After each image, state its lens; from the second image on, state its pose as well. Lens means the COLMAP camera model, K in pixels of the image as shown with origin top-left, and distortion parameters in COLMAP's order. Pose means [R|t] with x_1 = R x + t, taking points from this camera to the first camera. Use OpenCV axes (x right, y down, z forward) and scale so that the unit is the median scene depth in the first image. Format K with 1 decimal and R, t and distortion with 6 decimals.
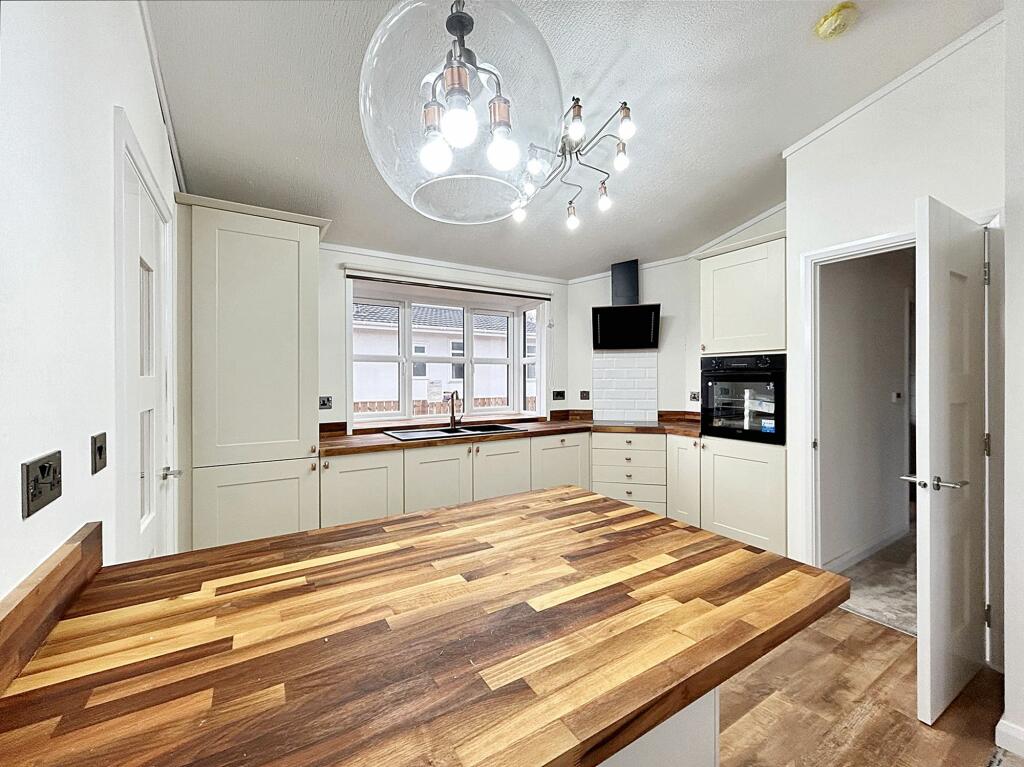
lens RADIAL K [[416.0, 0, 508.9], [0, 416.0, 380.7], [0, 0, 1]] dist [0.002642, 0.000216]
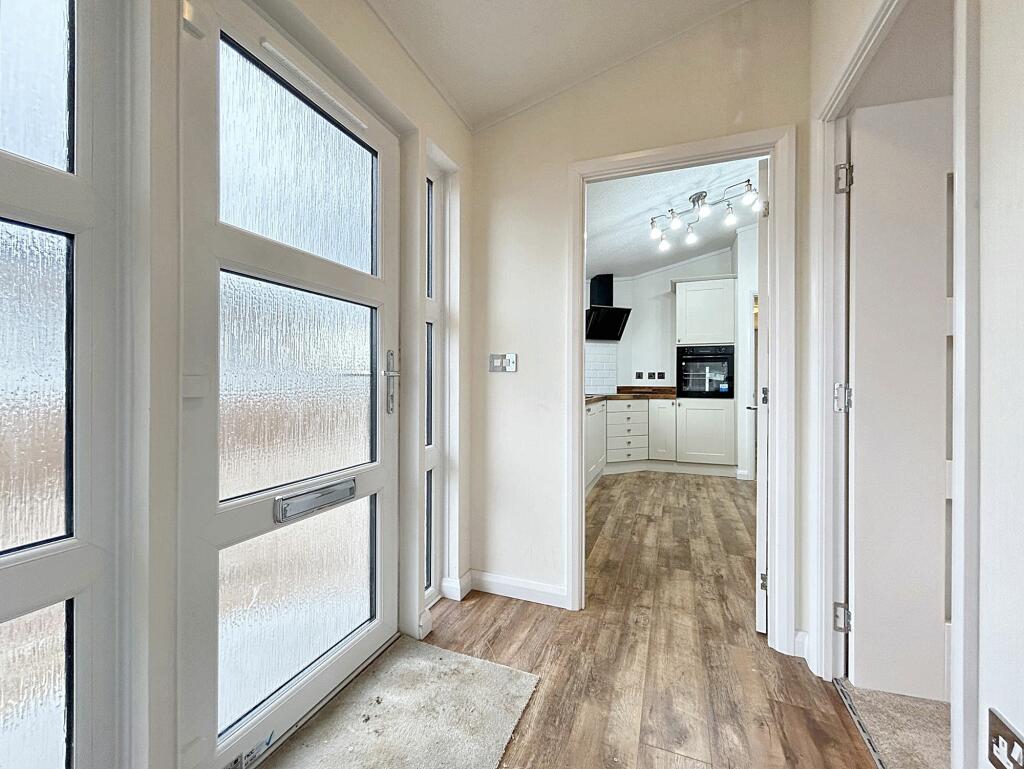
lens RADIAL K [[418.8, 0, 508.8], [0, 418.8, 381.0], [0, 0, 1]] dist [-0.003477, -0.000499]
pose [[0.803148, 0.006779, 0.595741, -0.966251], [-0.003160, 0.999970, -0.007119, 0.084786], [-0.595772, 0.003835, 0.803145, 0.135563]]
